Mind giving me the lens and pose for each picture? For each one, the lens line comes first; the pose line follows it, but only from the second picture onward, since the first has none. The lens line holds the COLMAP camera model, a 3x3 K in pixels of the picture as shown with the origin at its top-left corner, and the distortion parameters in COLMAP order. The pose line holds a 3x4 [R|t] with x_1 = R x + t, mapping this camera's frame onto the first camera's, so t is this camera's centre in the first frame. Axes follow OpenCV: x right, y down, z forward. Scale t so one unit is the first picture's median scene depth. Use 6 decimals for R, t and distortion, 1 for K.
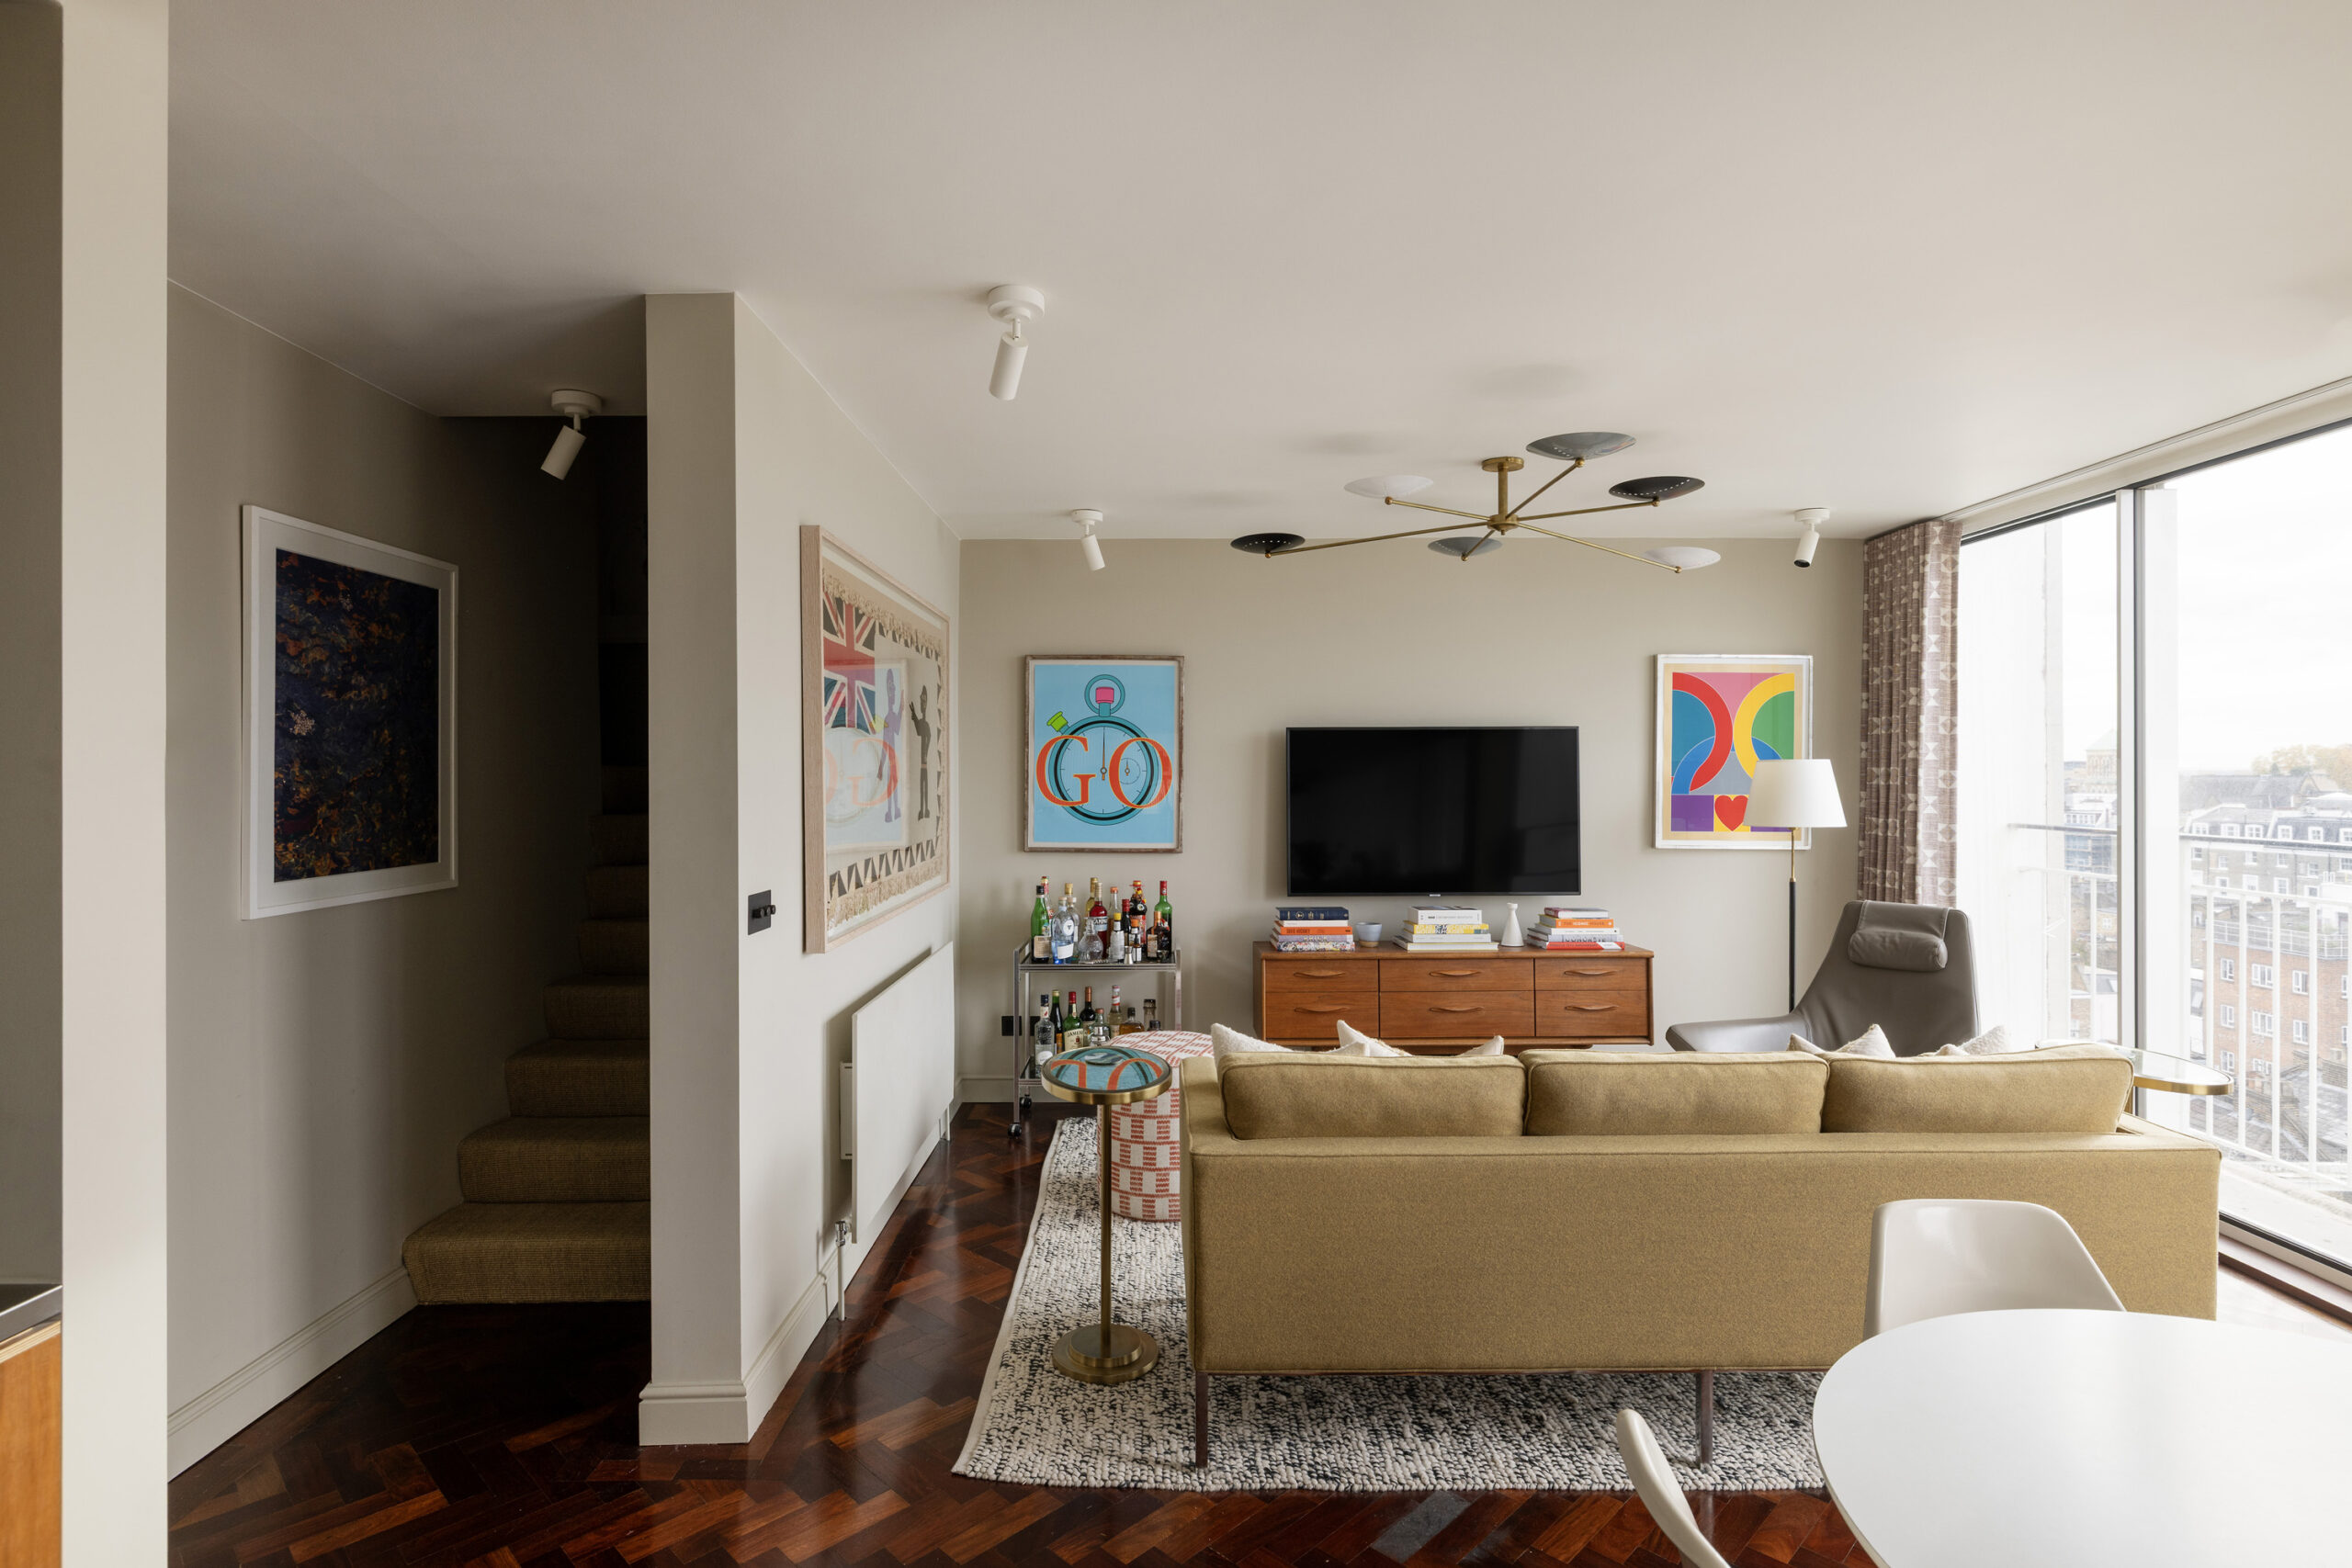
lens RADIAL K [[1106.8, 0, 1156.2], [0, 1106.8, 777.5], [0, 0, 1]] dist [-0.003618, 0.000893]
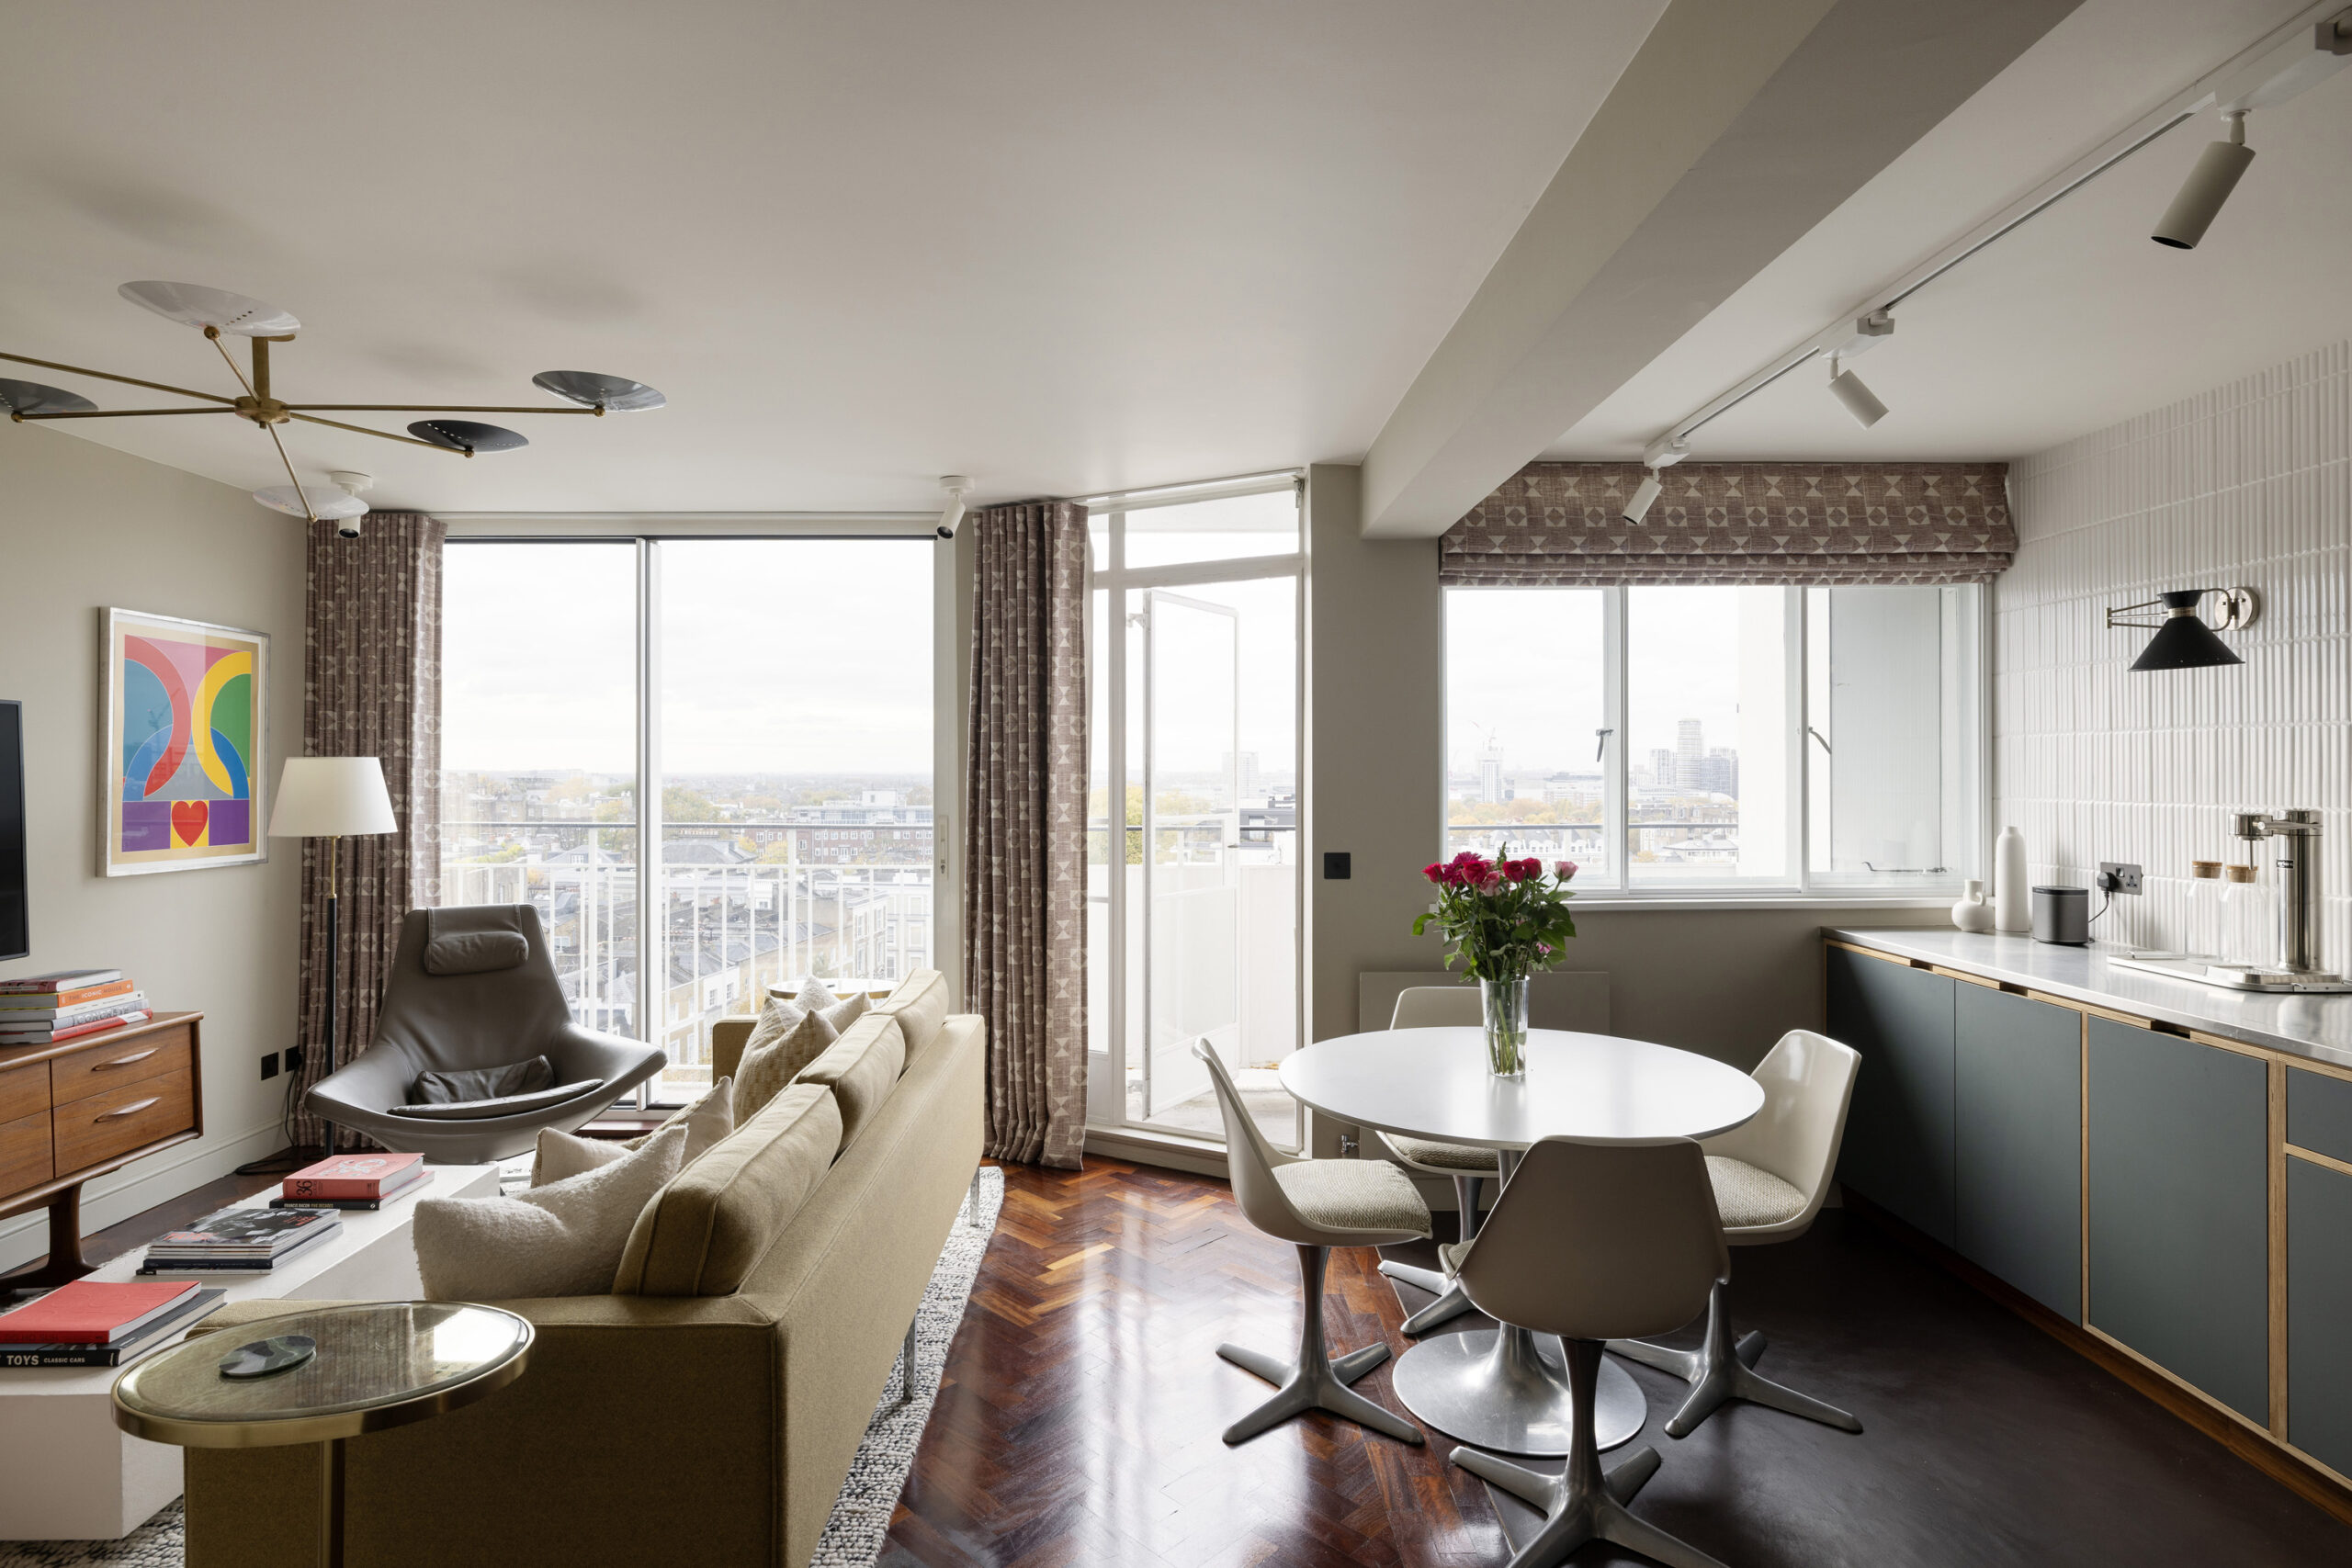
lens RADIAL K [[1185.0, 0, 1152.1], [0, 1185.0, 781.0], [0, 0, 1]] dist [-0.029801, 0.000577]
pose [[-0.015853, -0.006839, 0.999851, -0.342784], [0.003288, 0.999971, 0.006892, -0.001572], [-0.999869, 0.003397, -0.015830, 0.371387]]
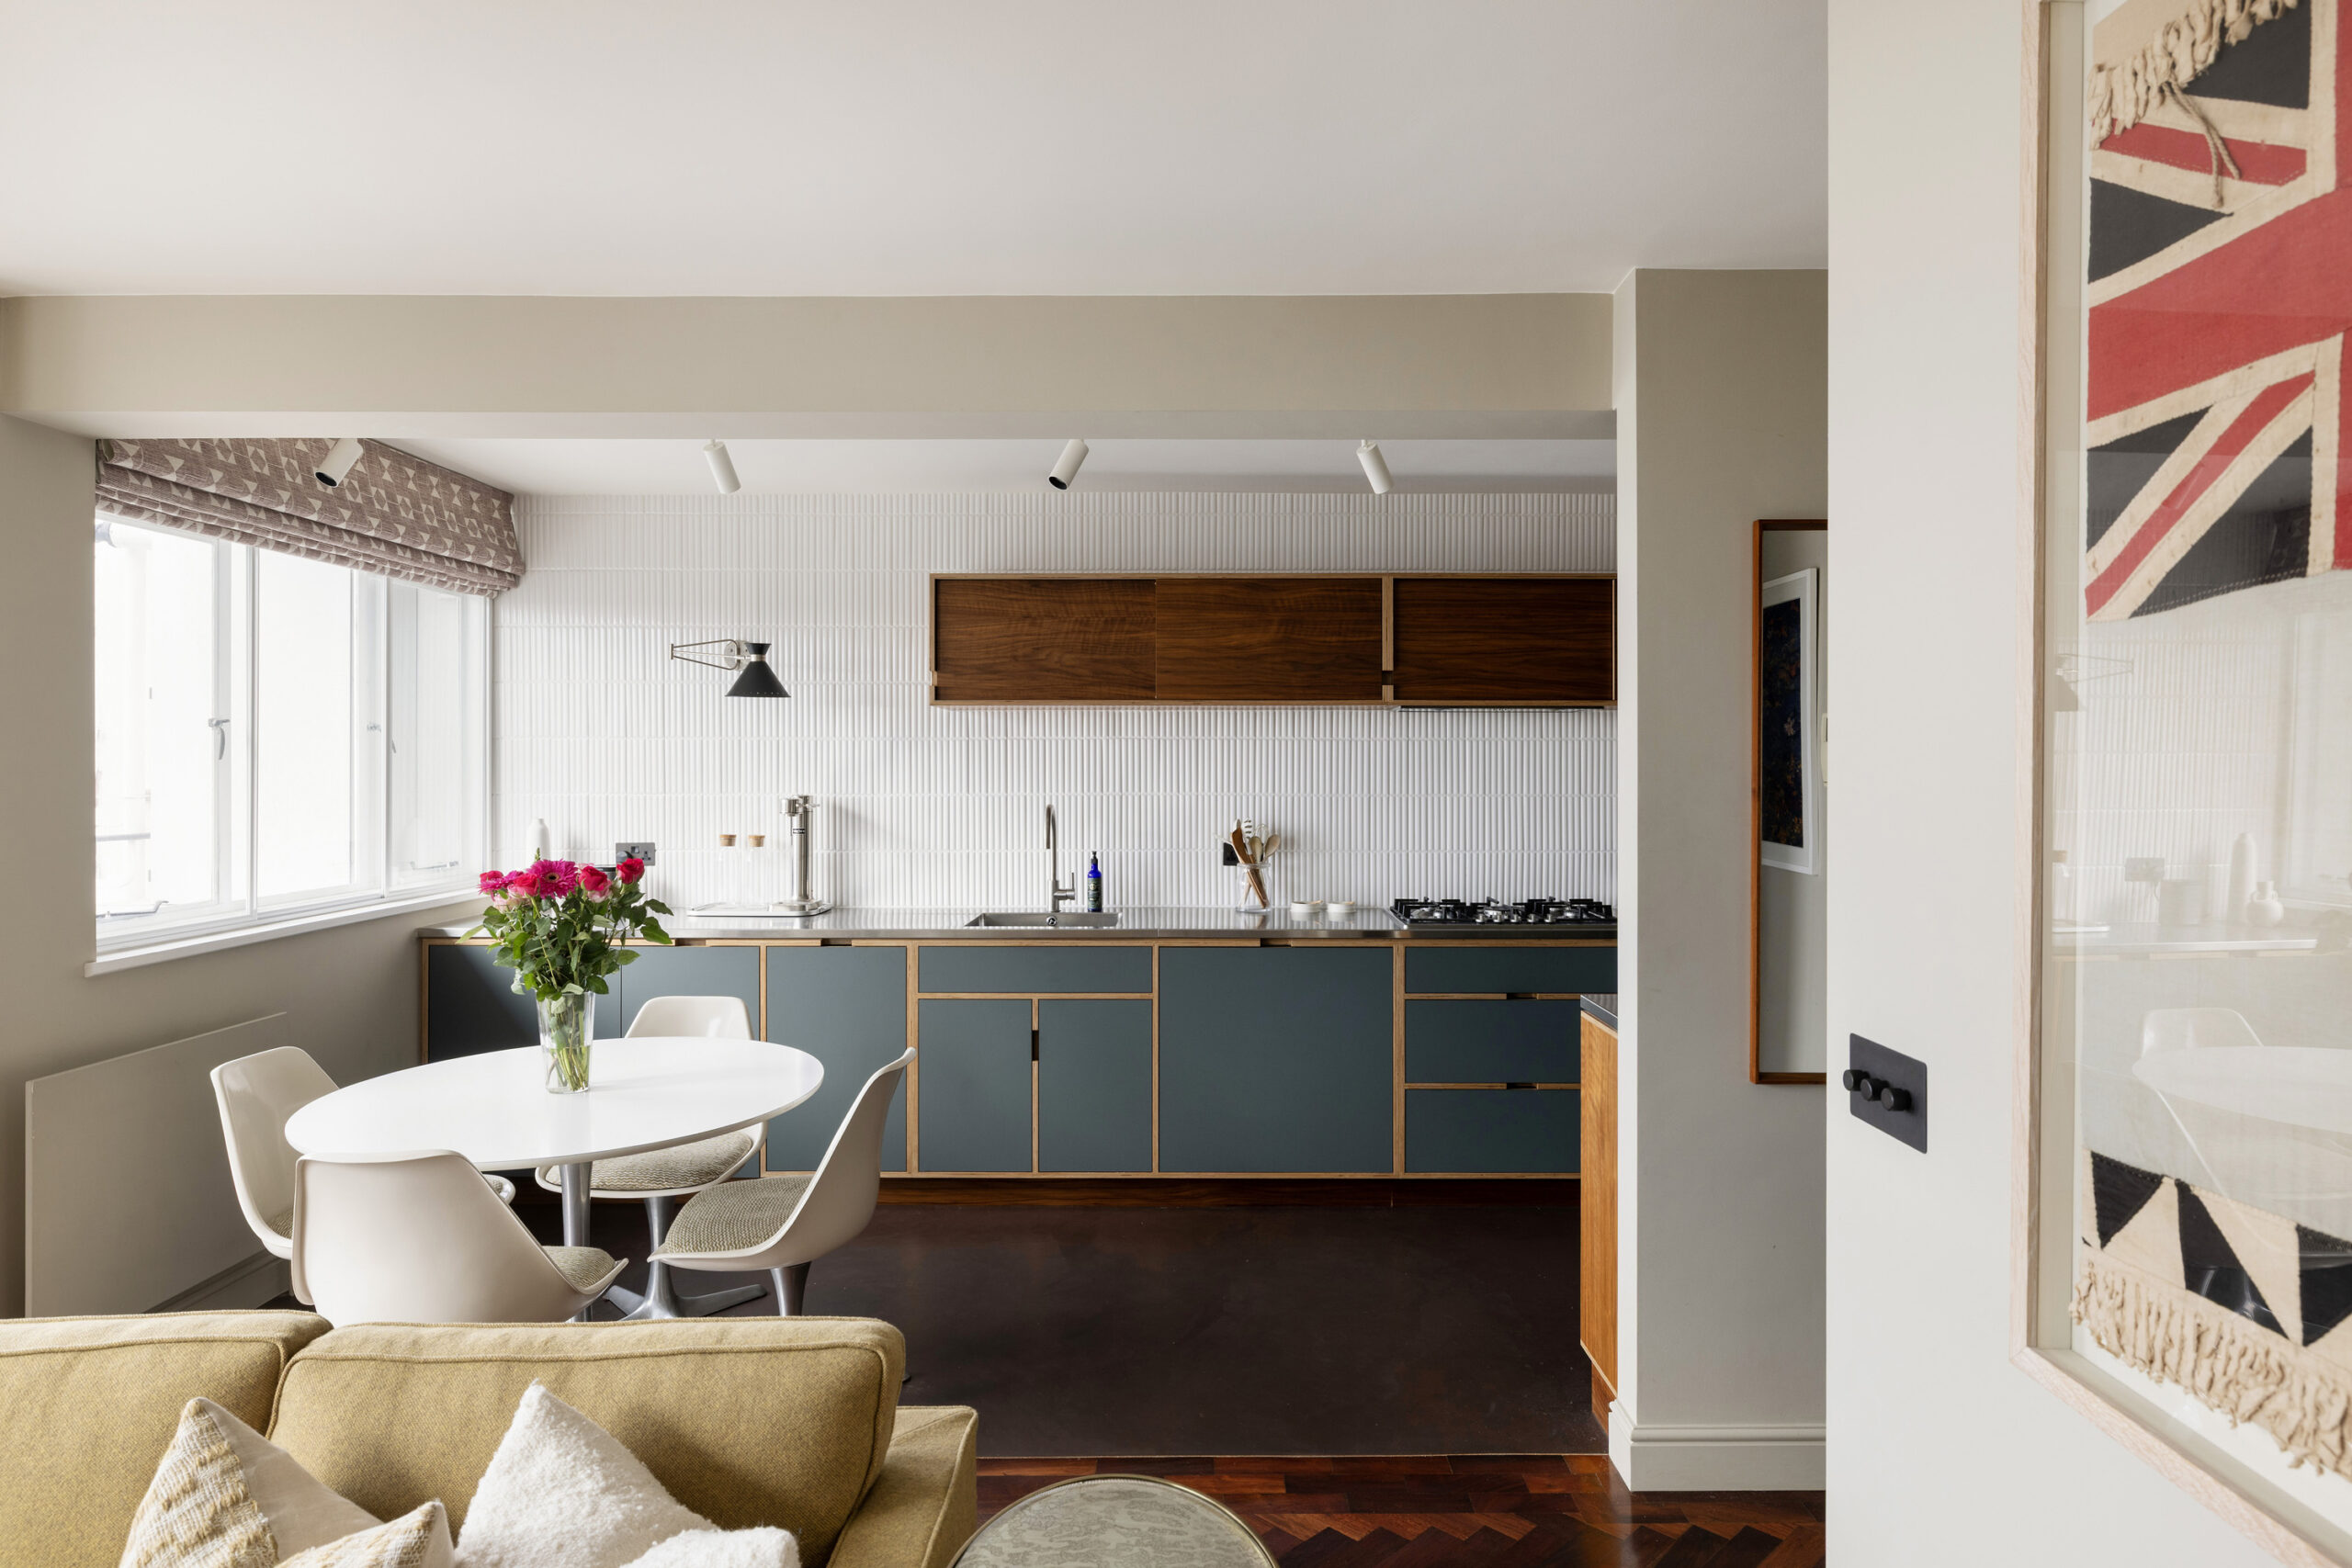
lens RADIAL K [[1358.9, 0, 1201.6], [0, 1358.9, 778.6], [0, 0, 1]] dist [-0.009166, -0.001765]
pose [[-0.998550, 0.002414, -0.053776, -0.025850], [0.001764, 0.999925, 0.012140, -0.006134], [0.053801, 0.012027, -0.998479, 0.836910]]
